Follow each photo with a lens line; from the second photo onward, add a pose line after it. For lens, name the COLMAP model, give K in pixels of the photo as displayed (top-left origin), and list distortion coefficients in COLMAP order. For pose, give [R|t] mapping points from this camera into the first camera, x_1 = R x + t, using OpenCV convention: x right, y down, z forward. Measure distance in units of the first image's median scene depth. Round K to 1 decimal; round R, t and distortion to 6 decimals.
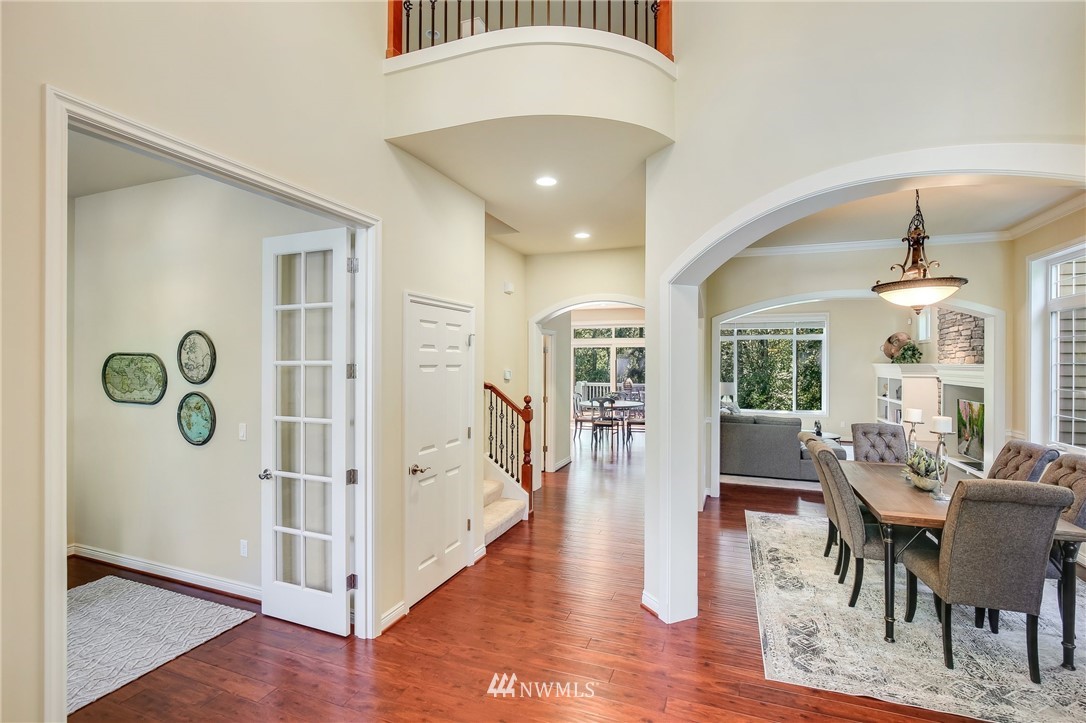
lens RADIAL K [[502.4, 0, 543.0], [0, 502.4, 361.5], [0, 0, 1]] dist [-0.031741, 0.011126]
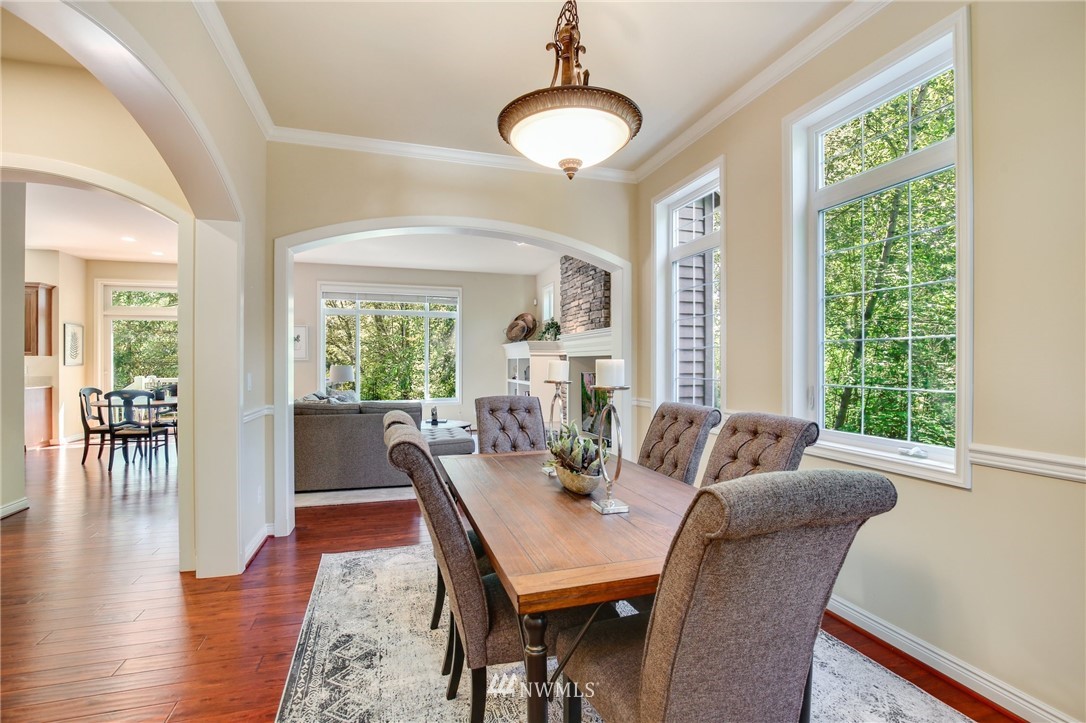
lens RADIAL K [[506.7, 0, 550.5], [0, 506.7, 363.0], [0, 0, 1]] dist [-0.032351, 0.000208]
pose [[0.778916, -0.002573, 0.627123, 0.334384], [0.002190, 0.999997, 0.001384, 0.094374], [-0.627125, 0.000295, 0.778919, 0.497348]]
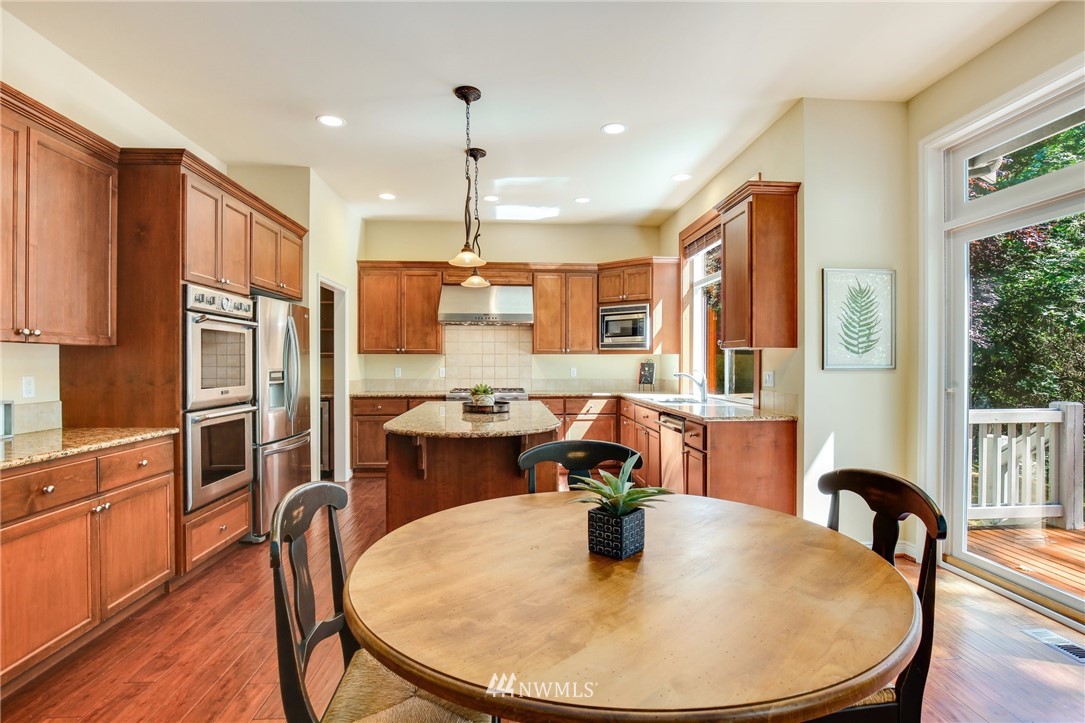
lens RADIAL K [[542.9, 0, 549.3], [0, 542.9, 362.6], [0, 0, 1]] dist [-0.021299, -0.000207]
pose [[0.426573, -0.002688, -0.904449, 0.655600], [-0.000010, 0.999996, -0.002977, 0.092838], [0.904453, 0.001279, 0.426571, 2.425304]]
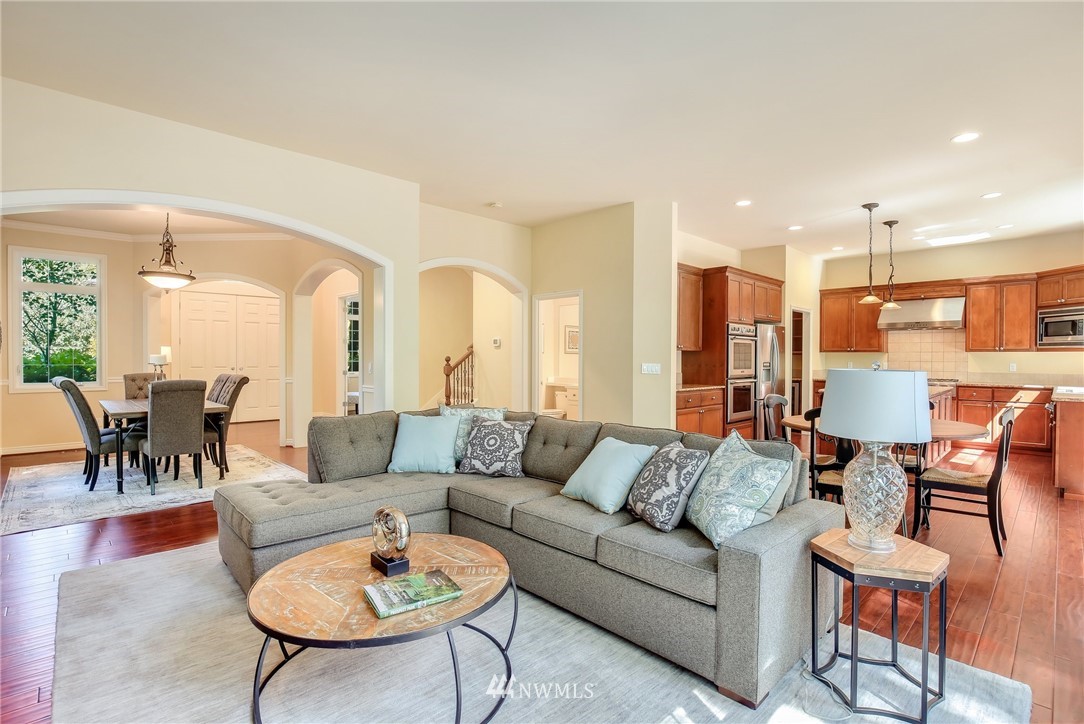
lens RADIAL K [[515.8, 0, 542.0], [0, 515.8, 362.0], [0, 0, 1]] dist [-0.050578, 0.012291]
pose [[-0.430228, 0.004111, -0.902711, 1.508500], [-0.006365, 0.999951, 0.007587, 0.095902], [0.902698, 0.009010, -0.430180, 2.455558]]
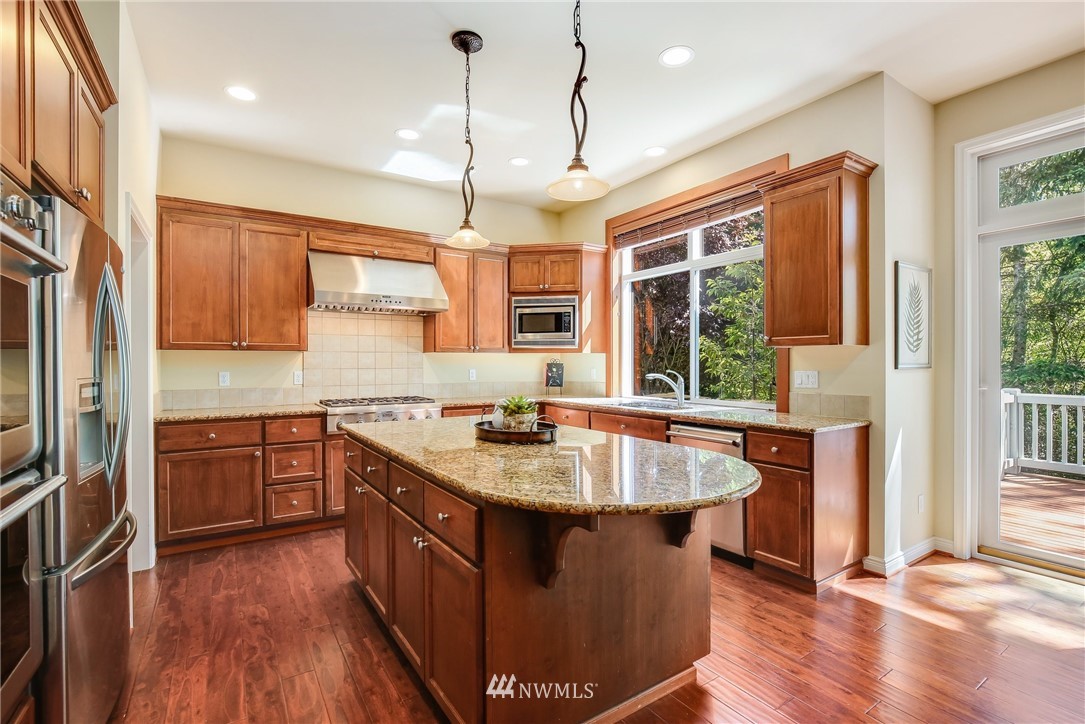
lens RADIAL K [[500.8, 0, 551.8], [0, 500.8, 364.2], [0, 0, 1]] dist [-0.009043, -0.000041]
pose [[0.813617, -0.003296, -0.581392, 0.068172], [0.004342, 0.999990, 0.000407, 0.091355], [0.581385, -0.002855, 0.813623, 2.283575]]
